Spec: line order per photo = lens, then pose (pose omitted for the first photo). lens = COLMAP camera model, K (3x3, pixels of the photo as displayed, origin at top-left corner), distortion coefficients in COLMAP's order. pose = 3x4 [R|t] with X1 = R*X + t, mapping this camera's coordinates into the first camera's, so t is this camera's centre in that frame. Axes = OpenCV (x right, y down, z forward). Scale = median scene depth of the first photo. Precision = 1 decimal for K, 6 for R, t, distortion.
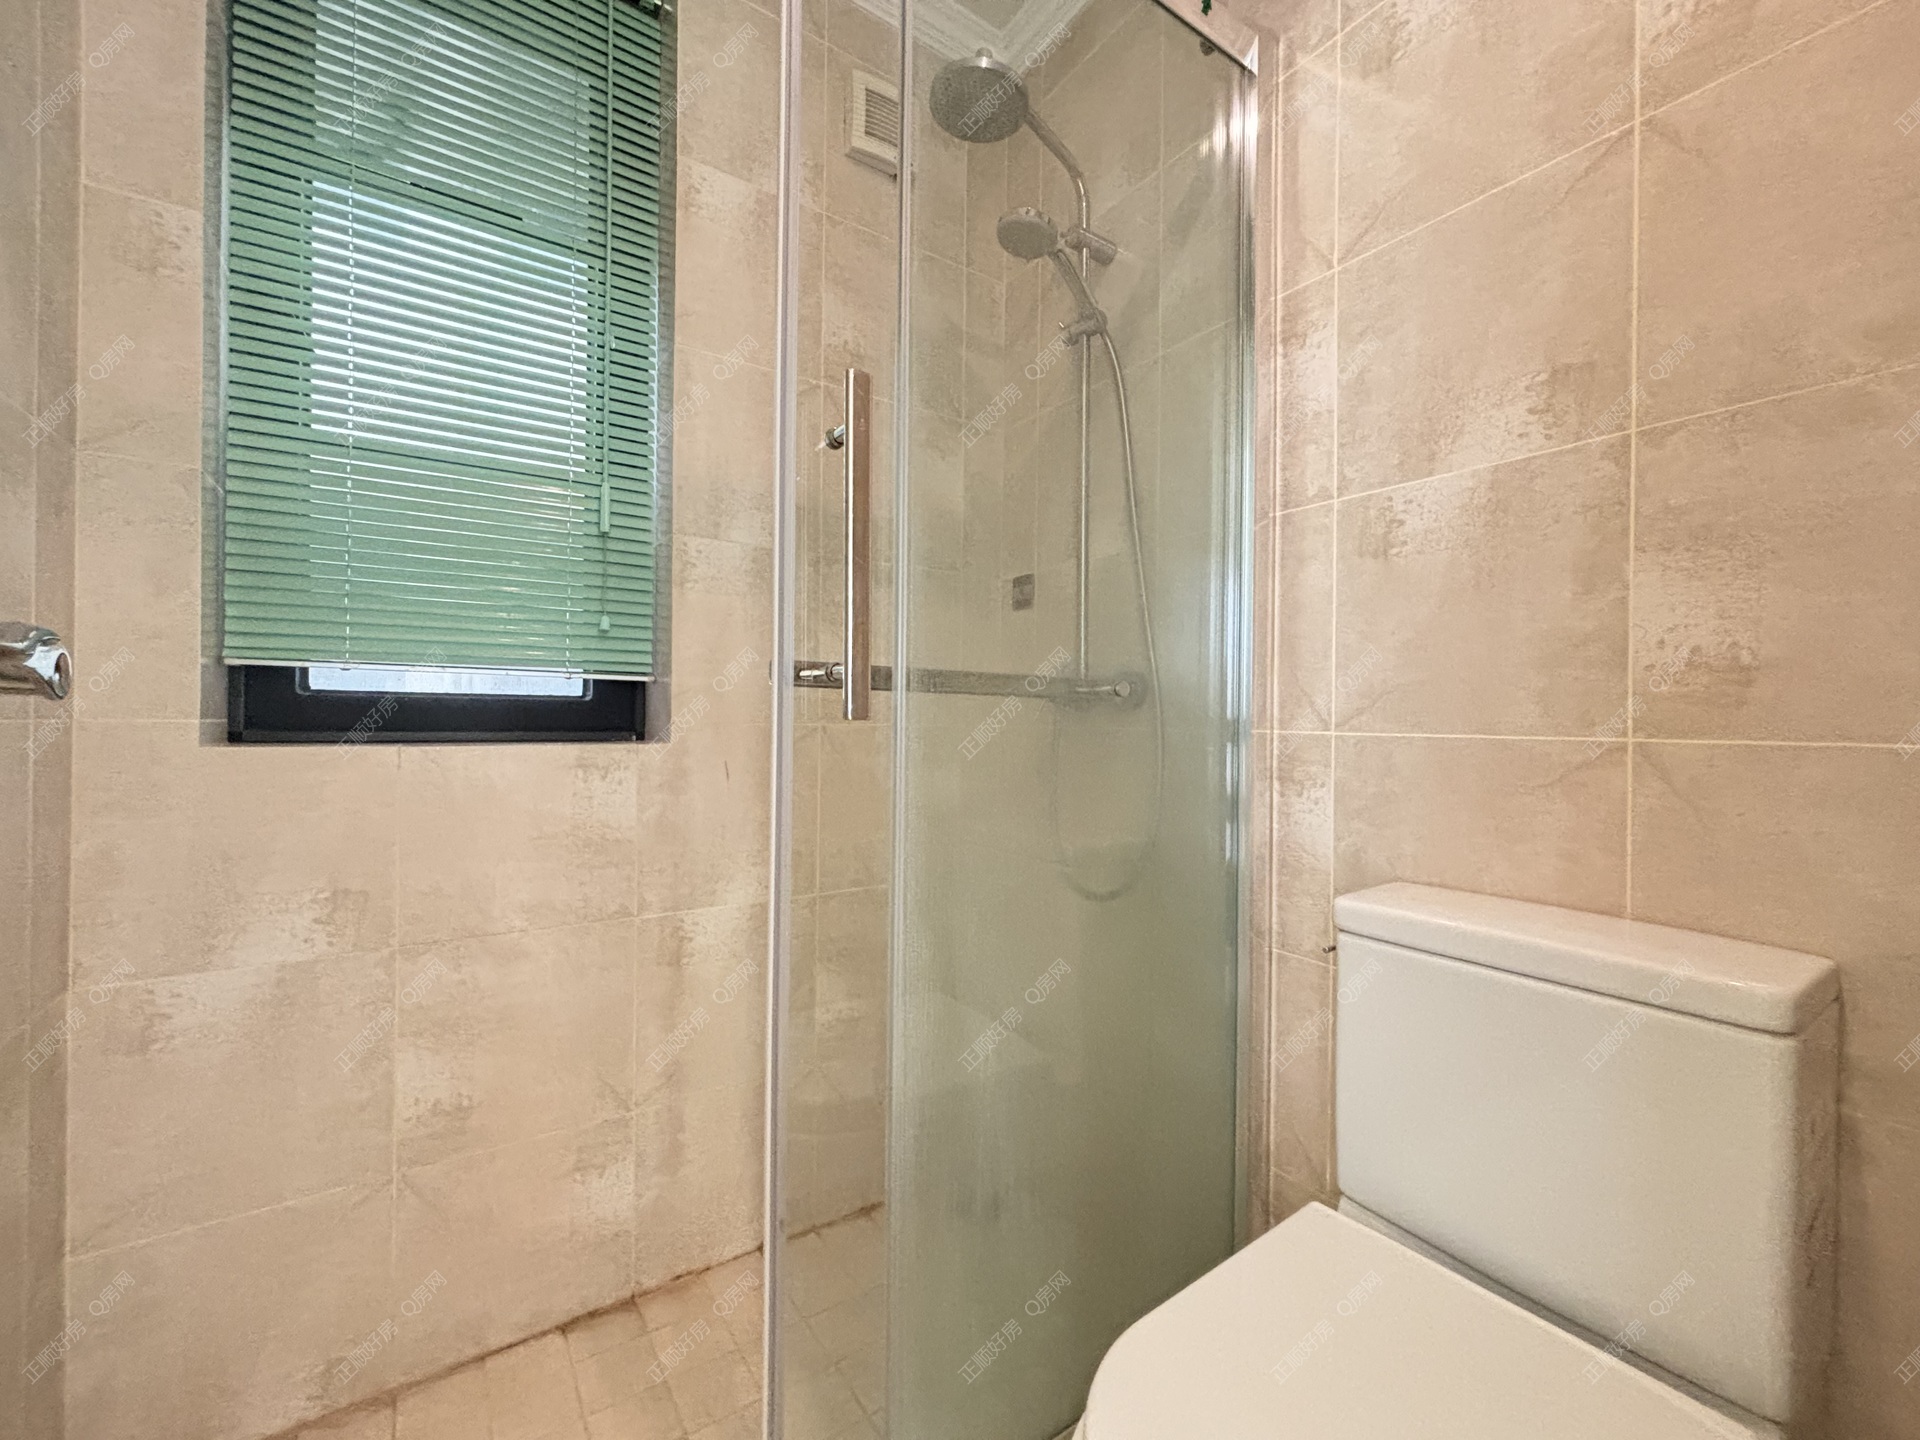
lens RADIAL K [[776.5, 0, 960.6], [0, 776.5, 716.8], [0, 0, 1]] dist [-0.003222, 0.001498]
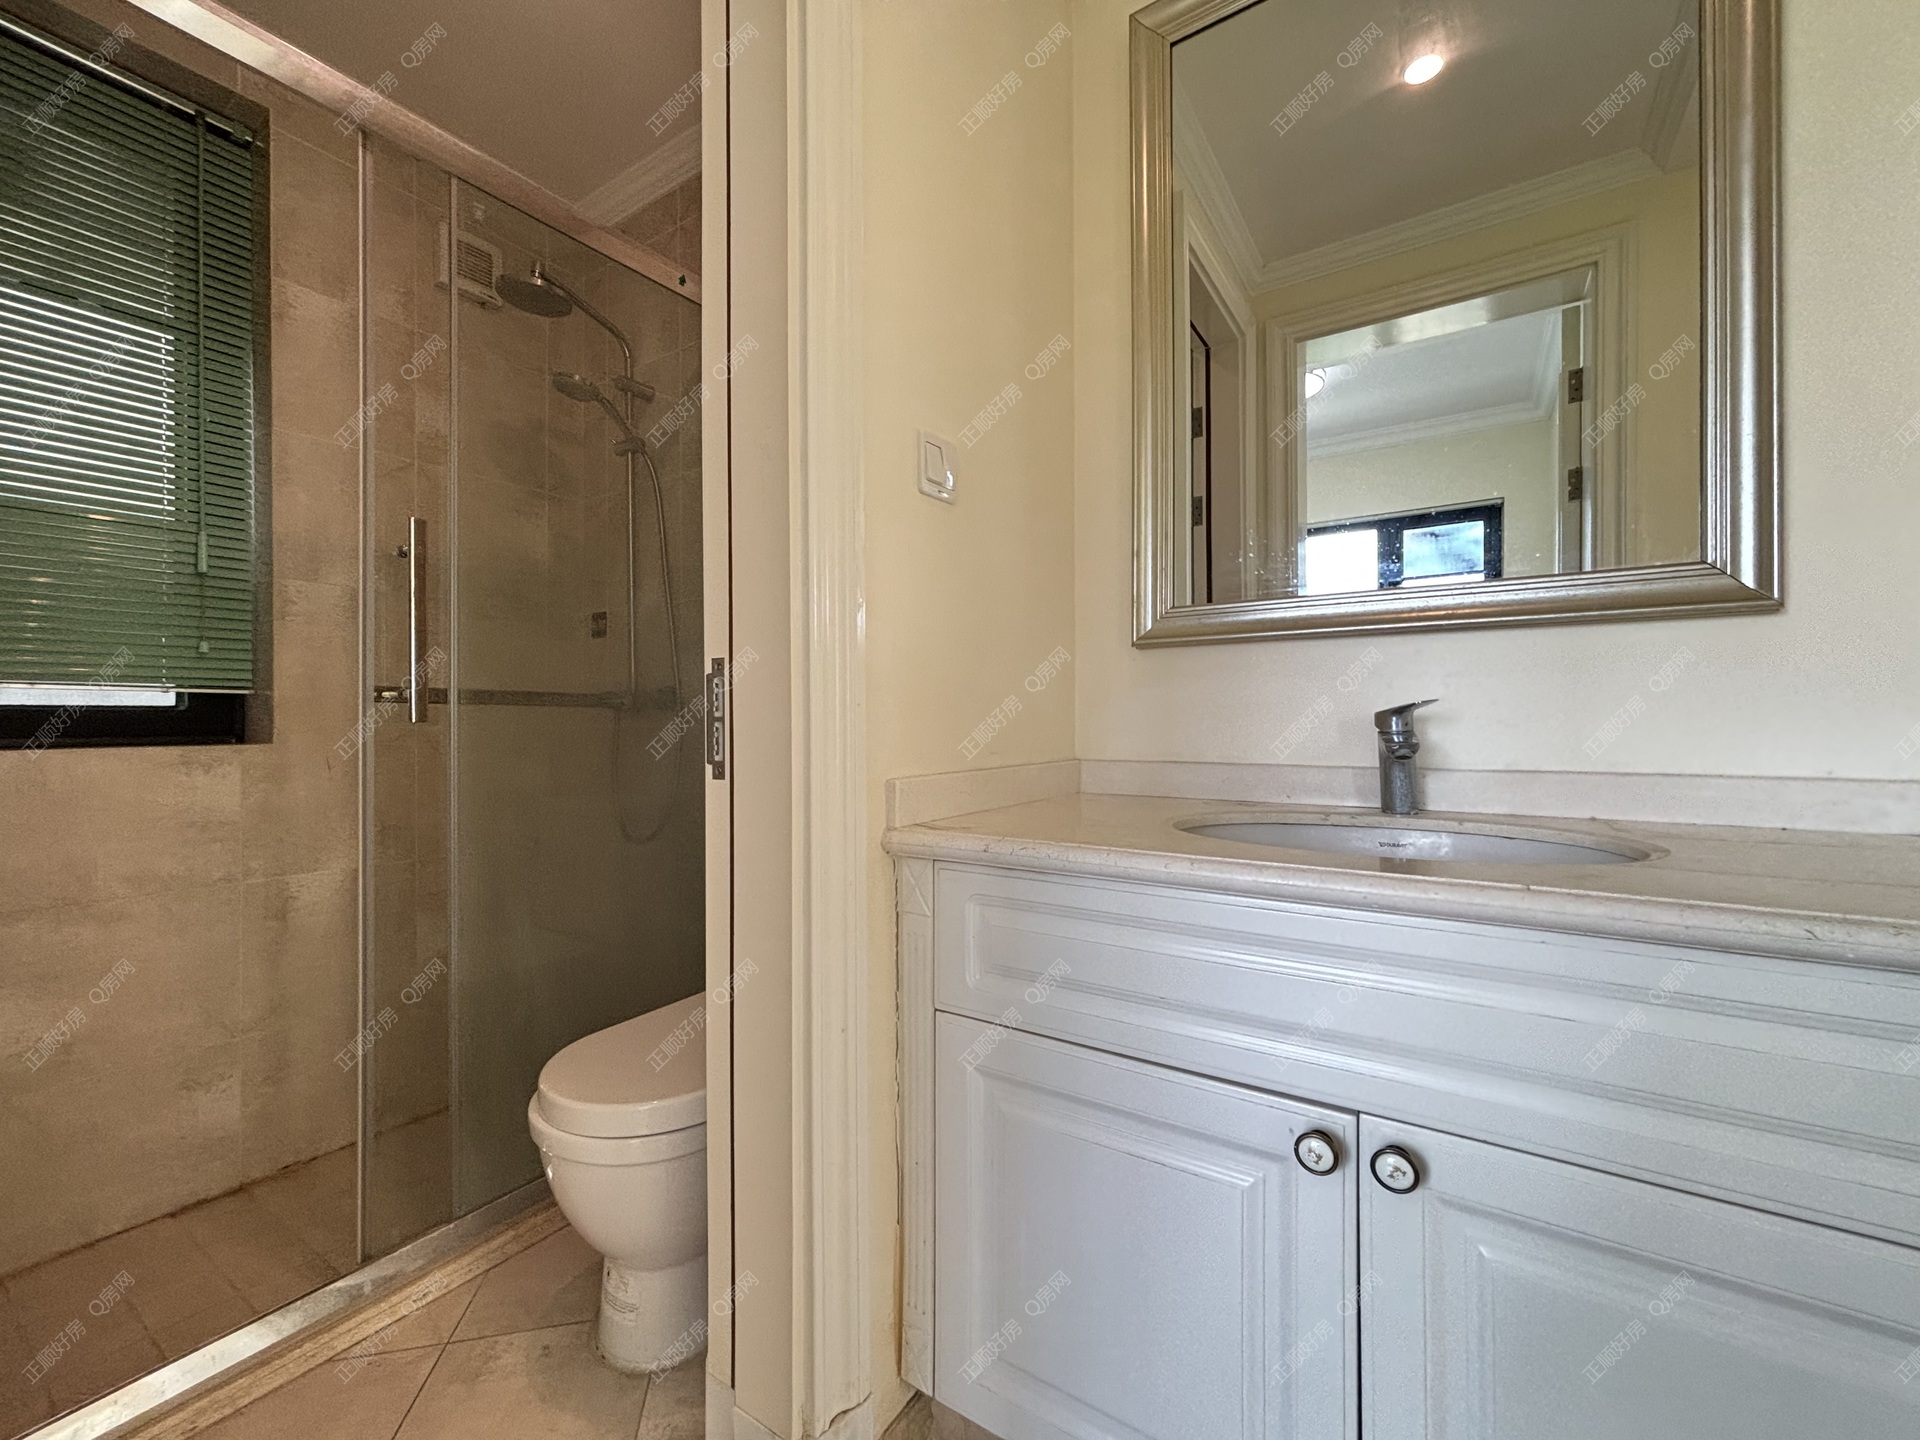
lens RADIAL K [[776.5, 0, 963.7], [0, 776.5, 712.4], [0, 0, 1]] dist [-0.003222, 0.001498]
pose [[0.923594, -0.014592, 0.383095, 0.178072], [0.016492, 0.999863, -0.001677, 0.004474], [-0.383018, 0.007867, 0.923707, -0.584584]]
